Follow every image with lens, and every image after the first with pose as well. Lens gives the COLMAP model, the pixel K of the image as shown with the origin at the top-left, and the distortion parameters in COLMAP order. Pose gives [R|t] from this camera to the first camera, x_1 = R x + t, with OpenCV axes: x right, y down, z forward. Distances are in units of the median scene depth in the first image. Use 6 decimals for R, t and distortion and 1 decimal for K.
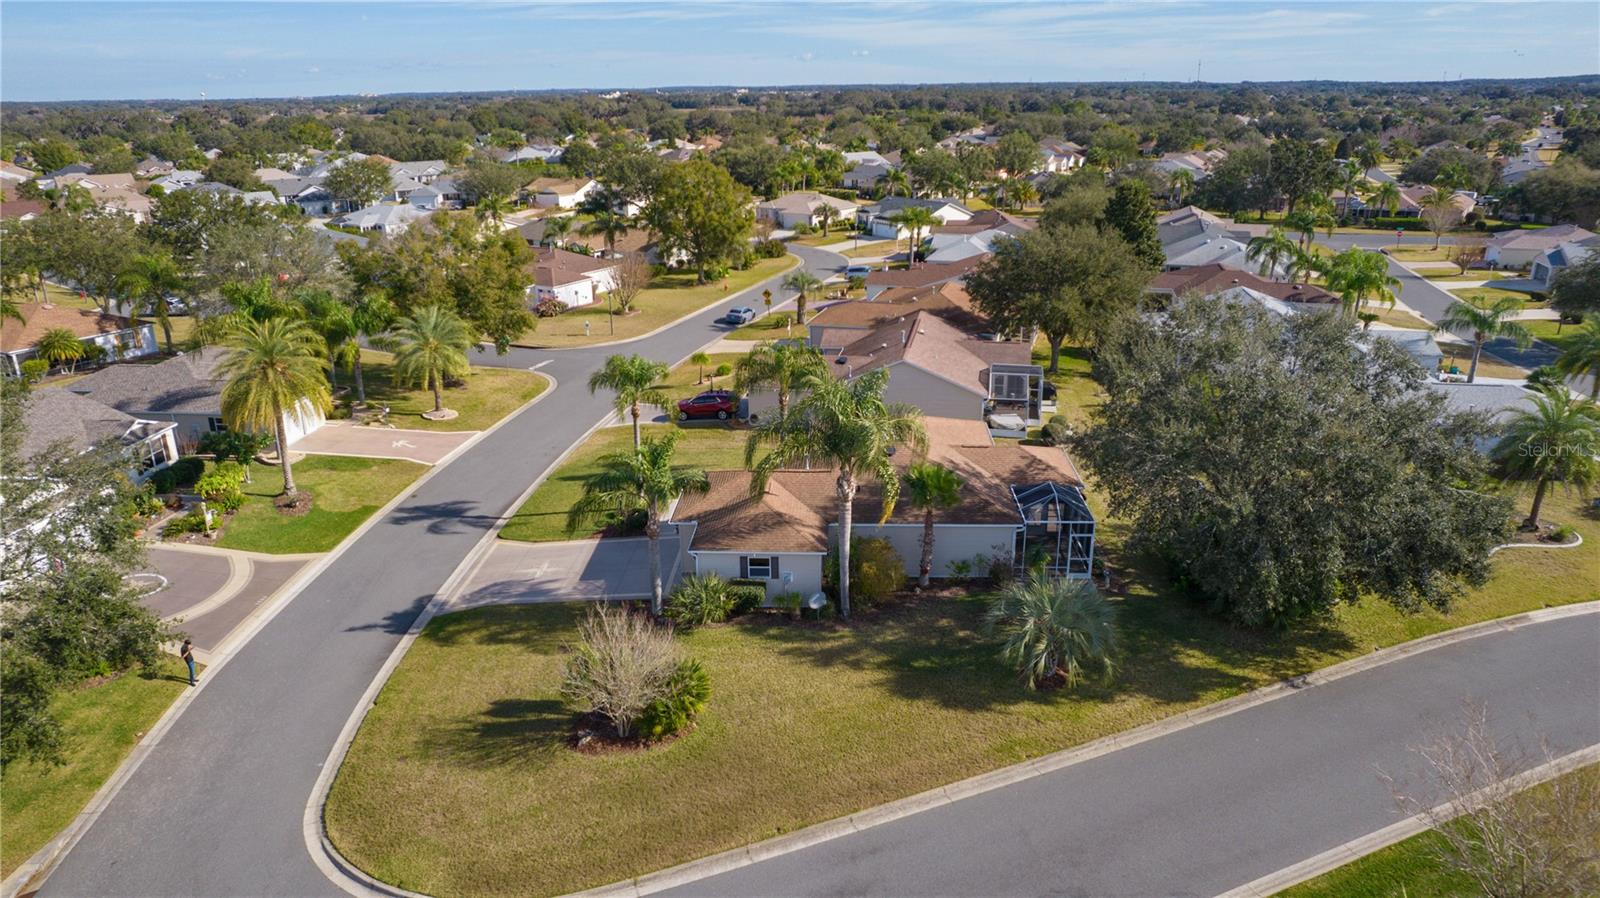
lens RADIAL K [[1032.9, 0, 799.7], [0, 1032.9, 431.3], [0, 0, 1]] dist [-0.075934, 0.064978]
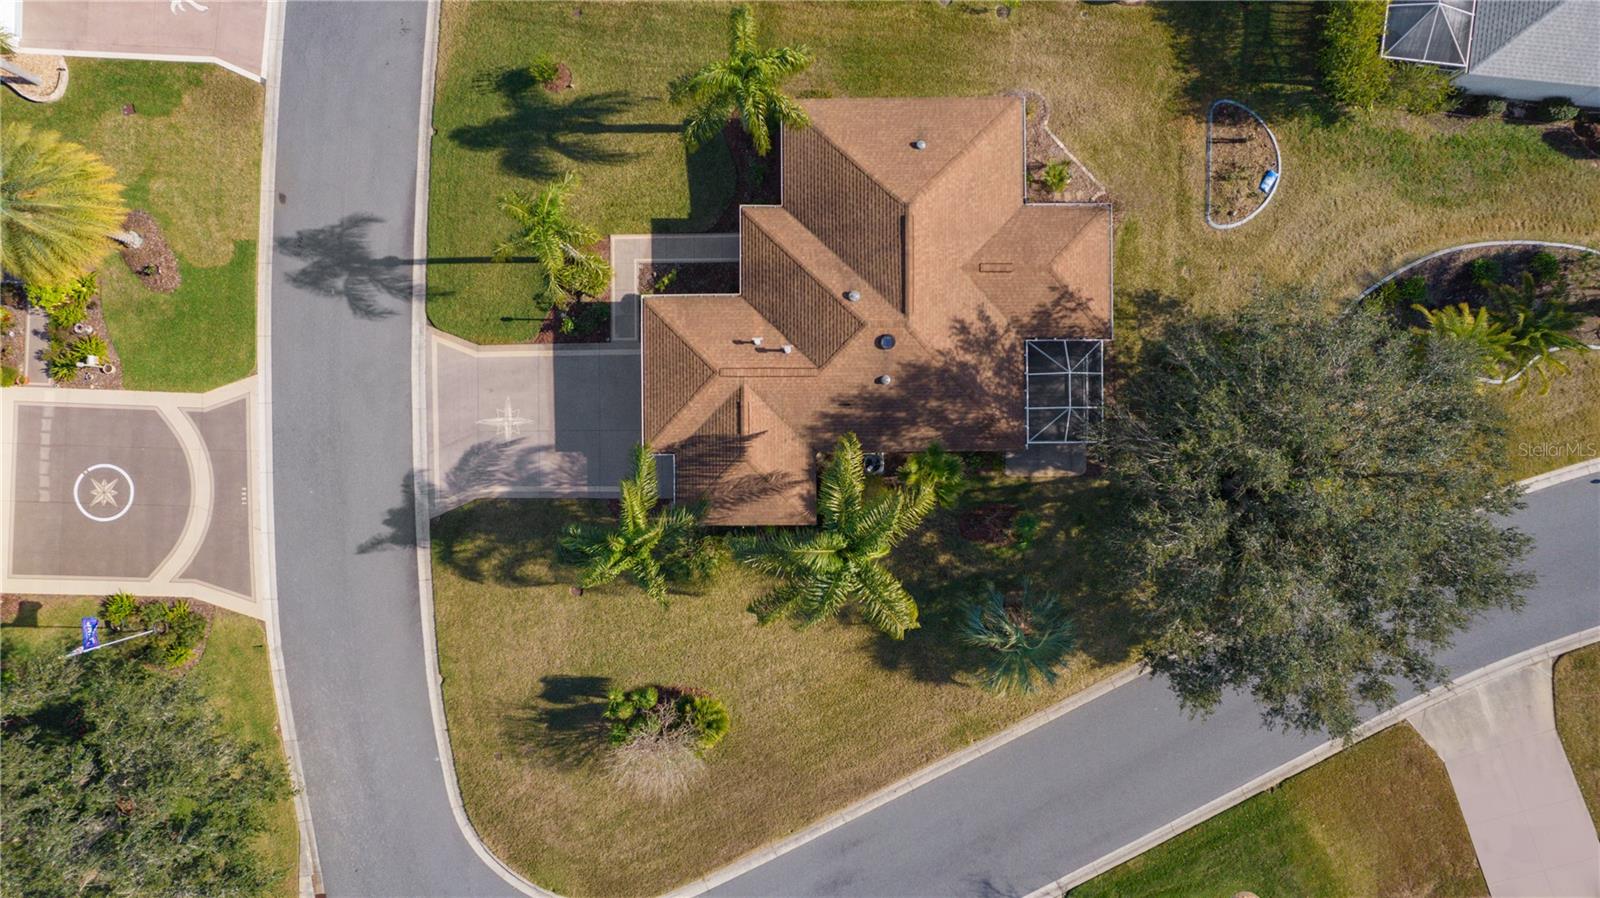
lens RADIAL K [[1032.9, 0, 799.7], [0, 1032.9, 431.3], [0, 0, 1]] dist [-0.075934, 0.064978]
pose [[0.998557, -0.053554, 0.004067, 0.003930], [0.013163, 0.317432, 0.948190, -0.304167], [-0.052070, -0.946768, 0.317679, 0.277429]]
